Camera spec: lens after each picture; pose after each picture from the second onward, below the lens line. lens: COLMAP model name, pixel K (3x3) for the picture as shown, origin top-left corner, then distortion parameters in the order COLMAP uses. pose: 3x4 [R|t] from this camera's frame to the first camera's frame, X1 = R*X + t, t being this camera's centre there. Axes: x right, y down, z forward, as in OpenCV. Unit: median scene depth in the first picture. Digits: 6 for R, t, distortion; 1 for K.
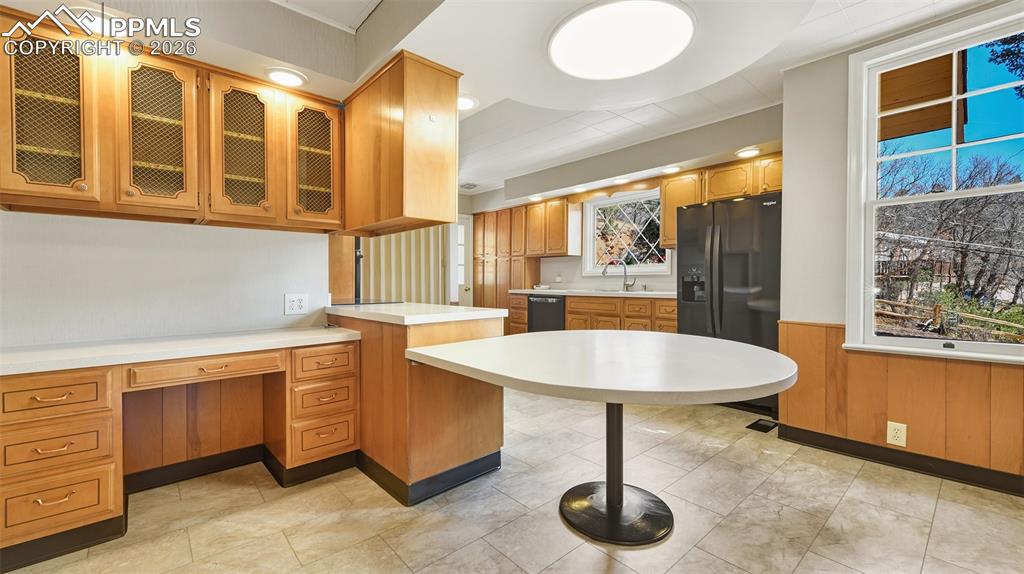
lens RADIAL K [[411.3, 0, 508.0], [0, 411.3, 286.8], [0, 0, 1]] dist [-0.000640, -0.000099]
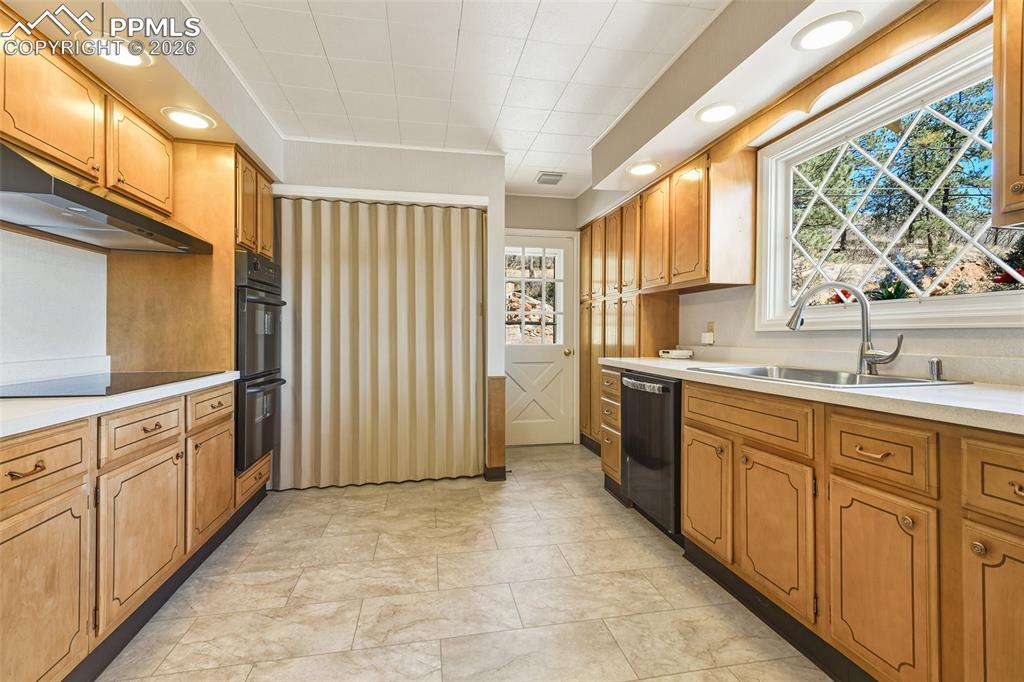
lens RADIAL K [[437.6, 0, 512.0], [0, 437.6, 335.0], [0, 0, 1]] dist [-0.000981, -0.000904]
pose [[0.860123, 0.004689, -0.510065, 0.192645], [-0.012869, 0.999839, -0.012510, -0.013159], [0.509925, 0.017324, 0.860045, 0.472928]]
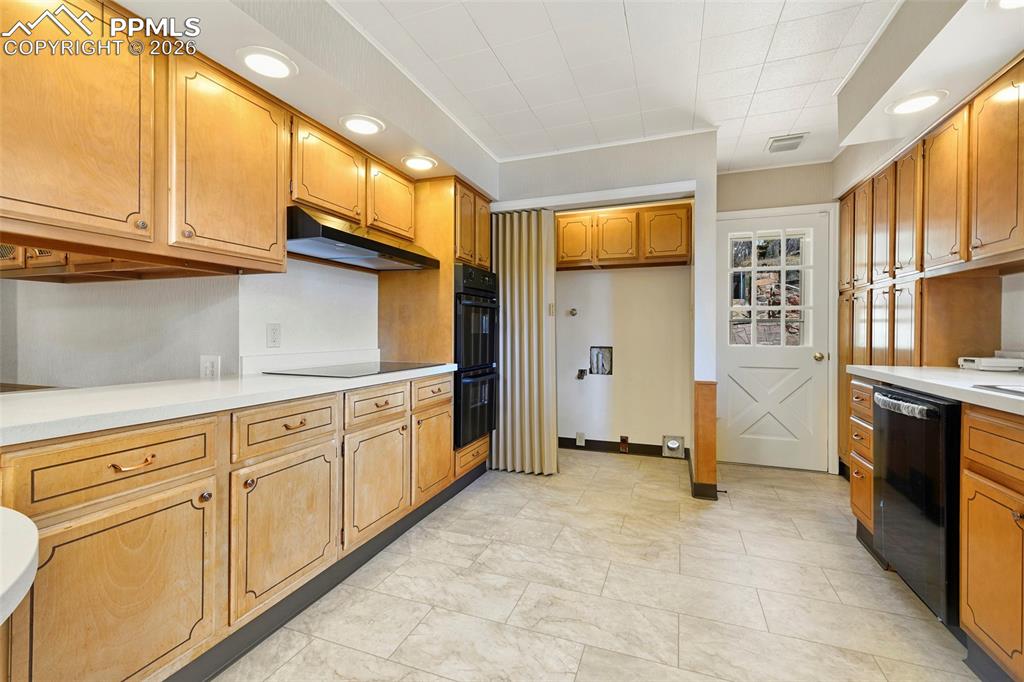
lens RADIAL K [[442.0, 0, 512.2], [0, 442.0, 333.8], [0, 0, 1]] dist [-0.000295, -0.001349]
pose [[0.463887, 0.006655, -0.885869, 0.233386], [-0.020268, 0.999790, -0.003102, -0.014956], [0.885662, 0.019394, 0.463924, 0.518590]]
